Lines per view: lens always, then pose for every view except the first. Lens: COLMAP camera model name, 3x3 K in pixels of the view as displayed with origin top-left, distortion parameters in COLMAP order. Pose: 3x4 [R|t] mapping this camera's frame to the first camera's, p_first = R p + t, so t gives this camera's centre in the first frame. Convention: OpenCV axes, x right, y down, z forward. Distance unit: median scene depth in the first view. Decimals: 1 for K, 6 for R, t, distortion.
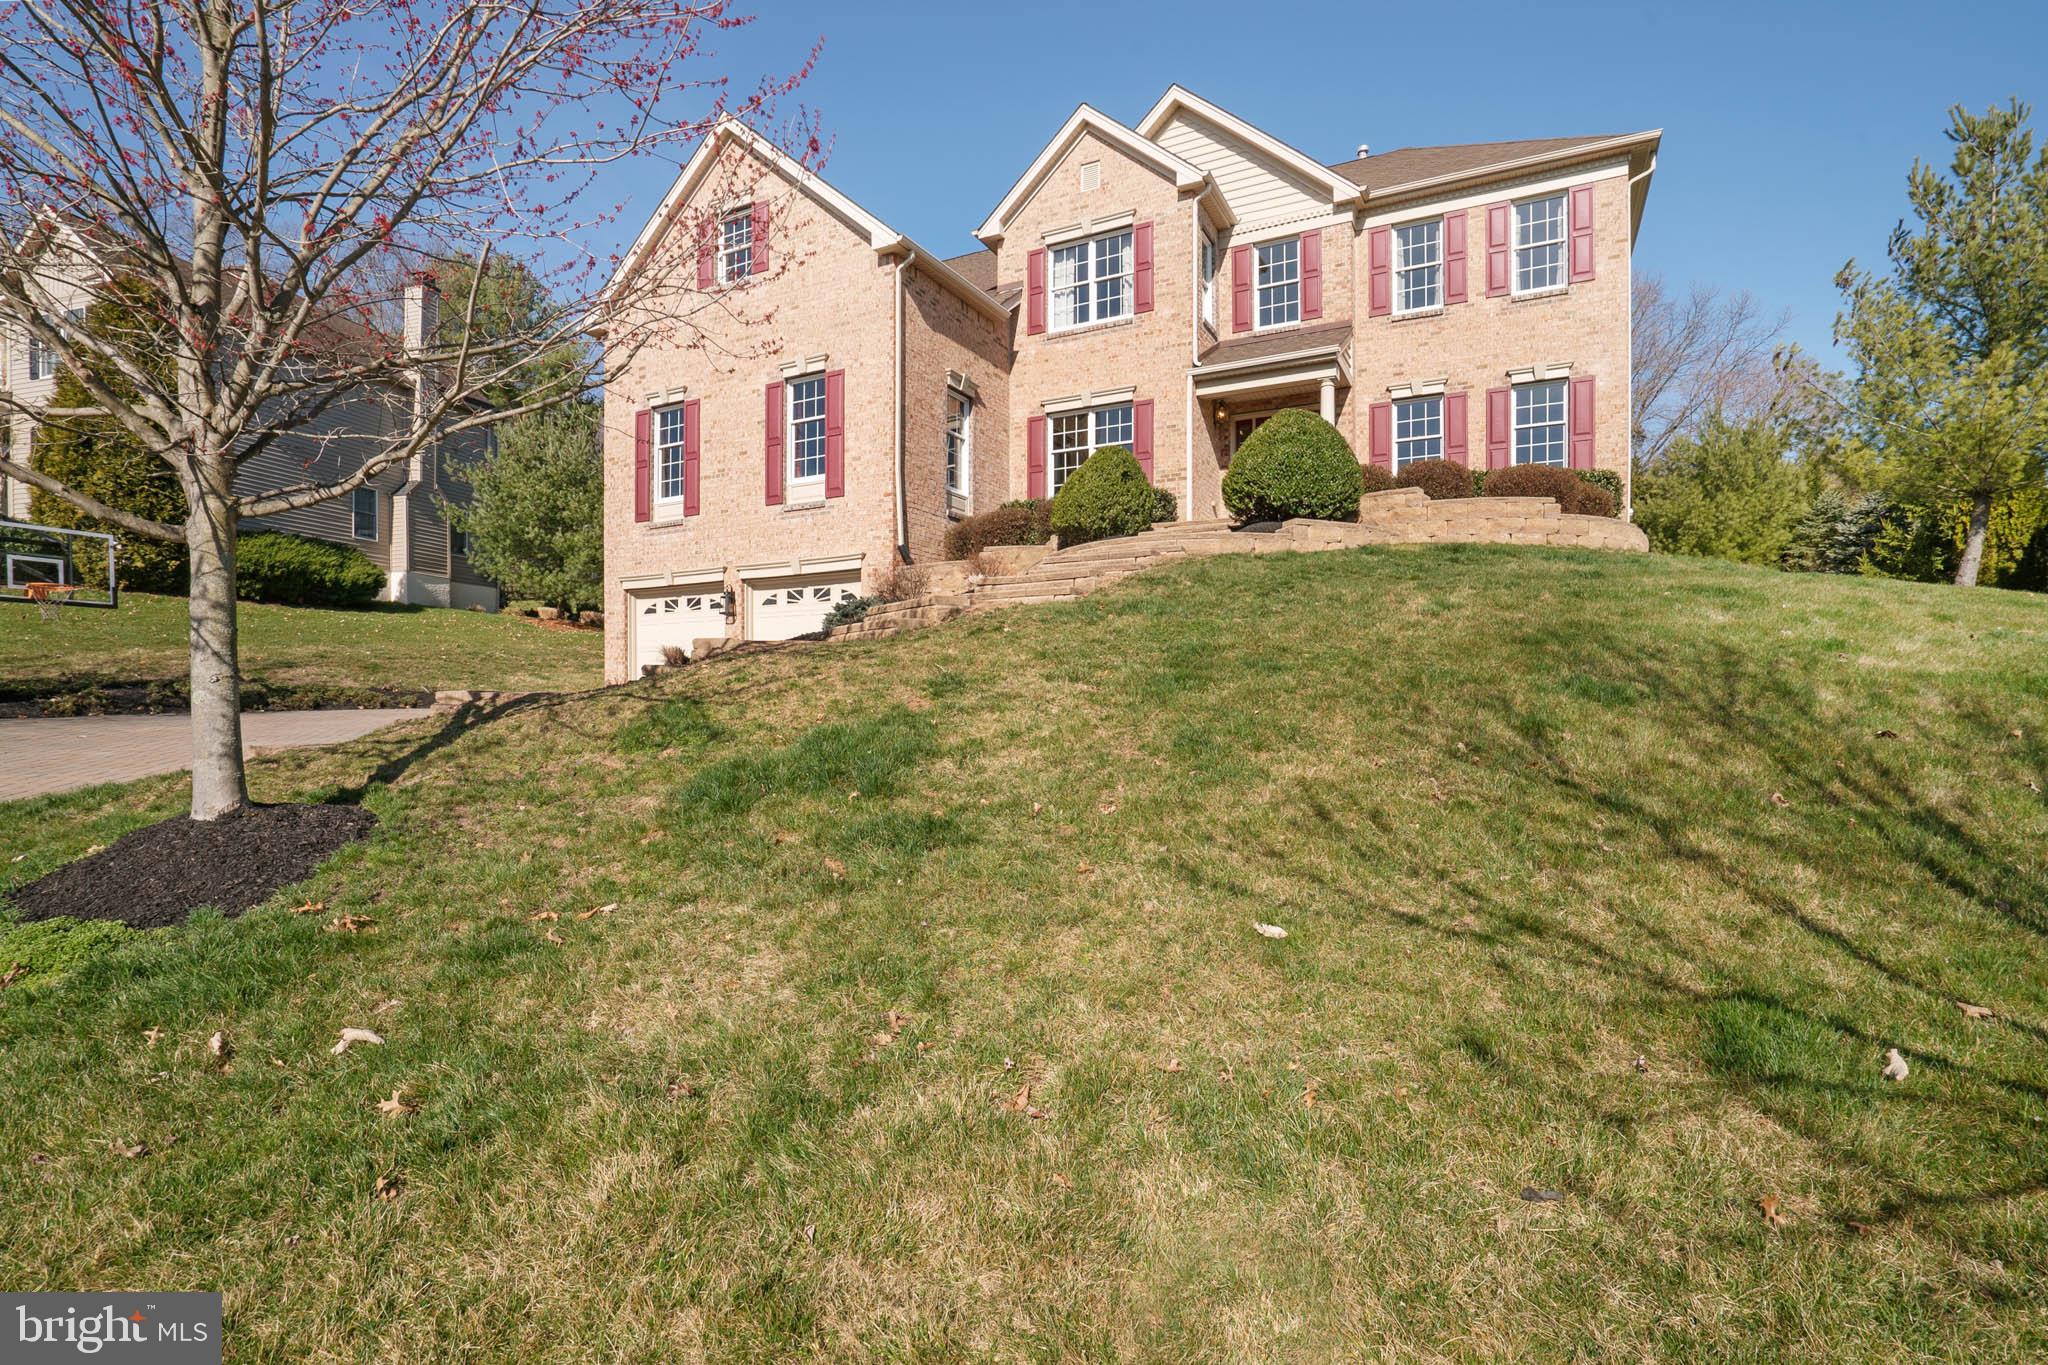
lens RADIAL K [[925.7, 0, 989.5], [0, 925.7, 716.4], [0, 0, 1]] dist [-0.017605, 0.000445]
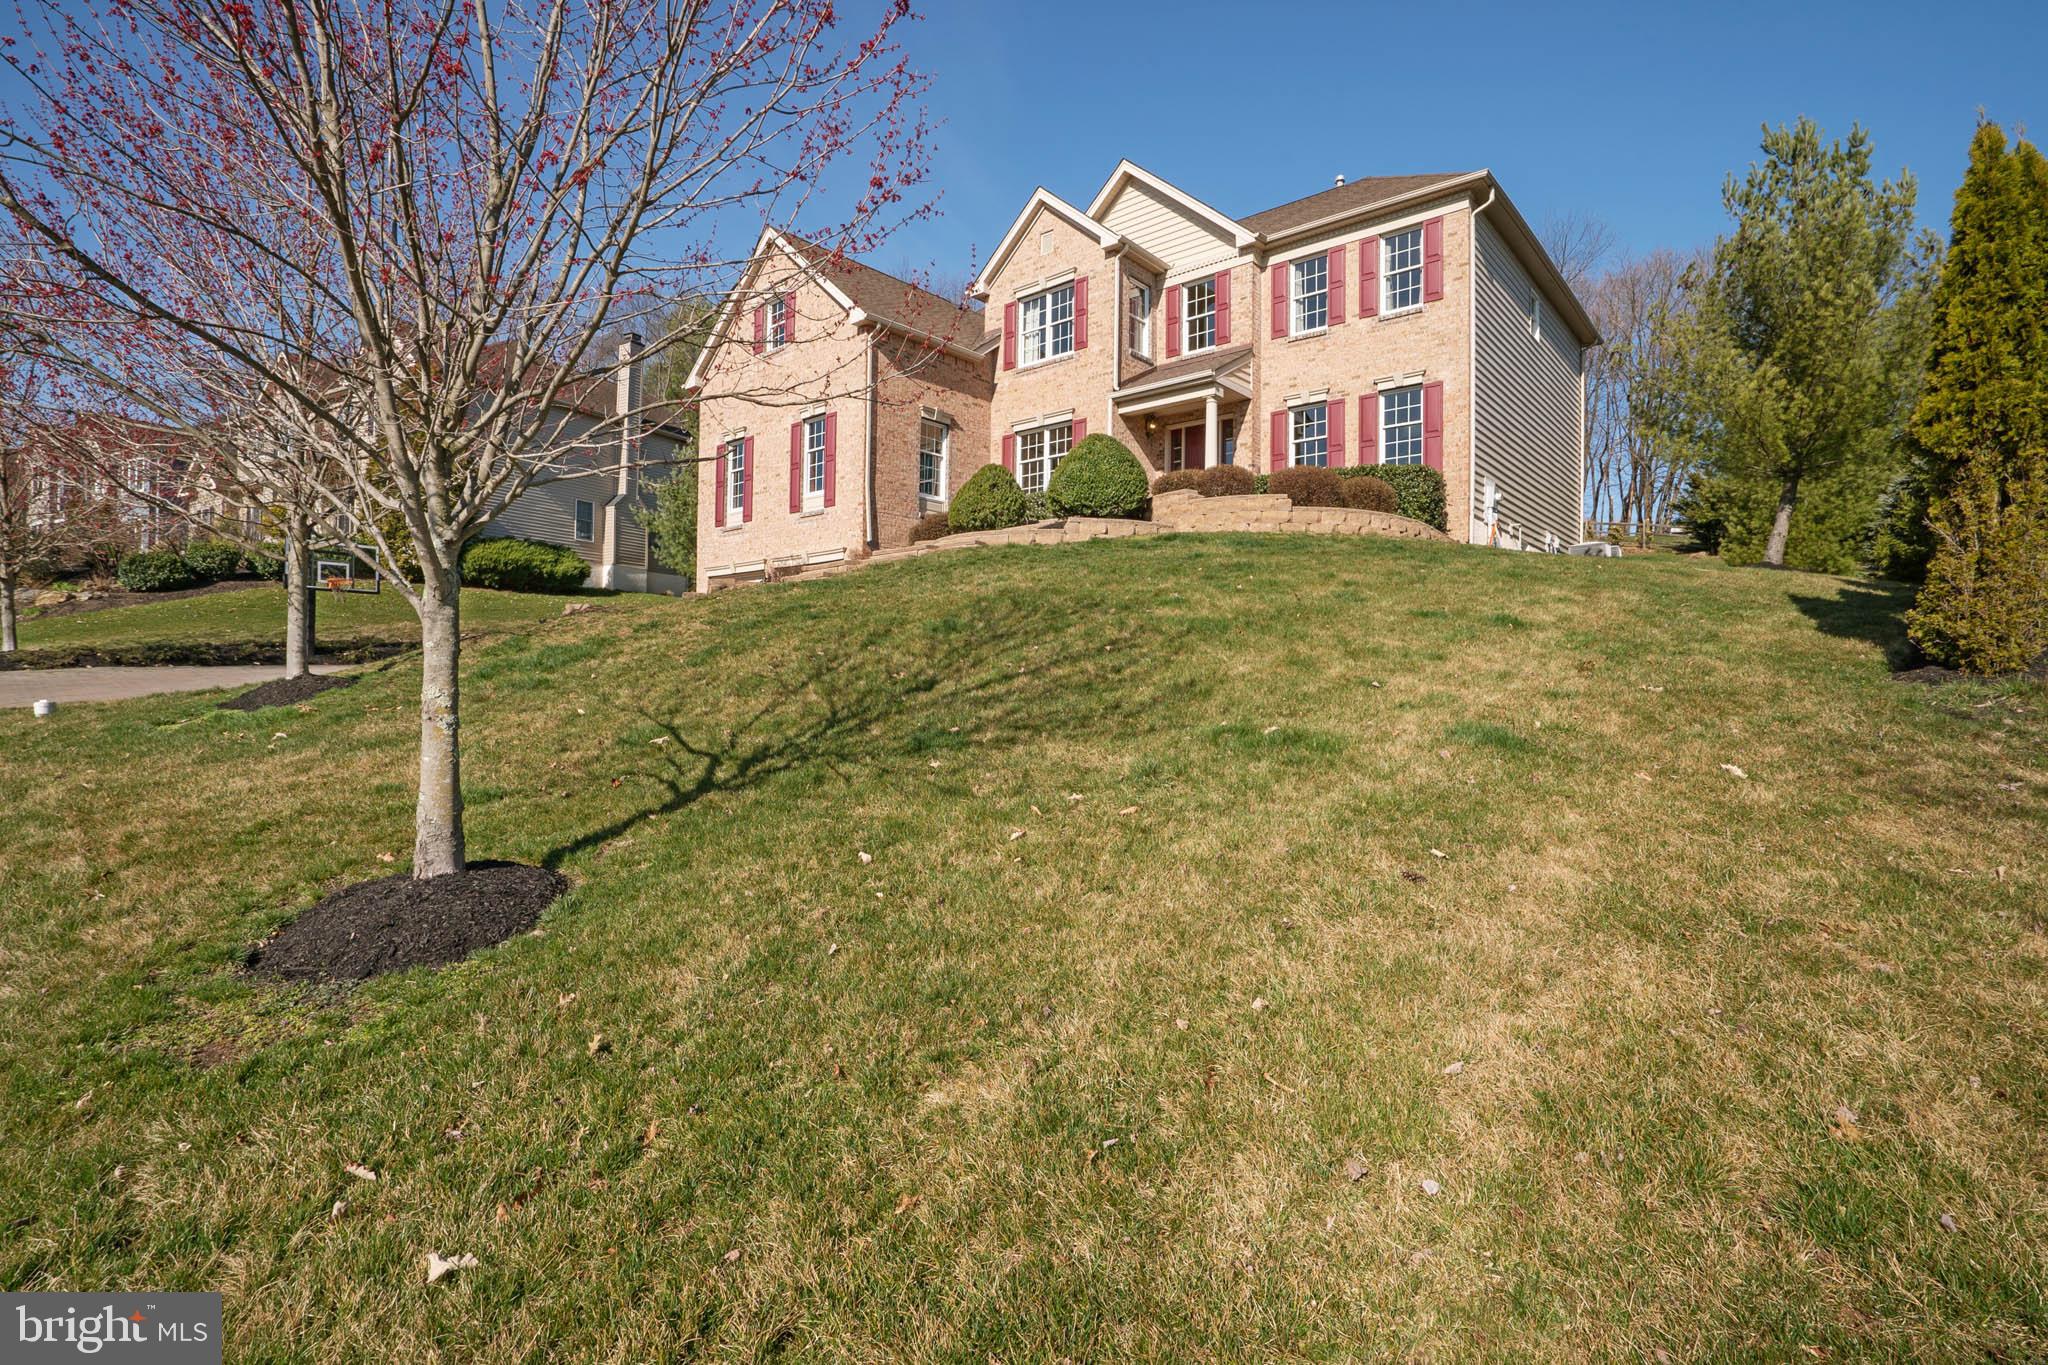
lens RADIAL K [[925.7, 0, 1029.9], [0, 925.7, 676.3], [0, 0, 1]] dist [-0.017605, 0.000445]
pose [[0.975914, 0.009482, -0.217950, 0.369069], [-0.014829, 0.999628, -0.022909, 0.032545], [0.217651, 0.025590, 0.975691, -0.217102]]
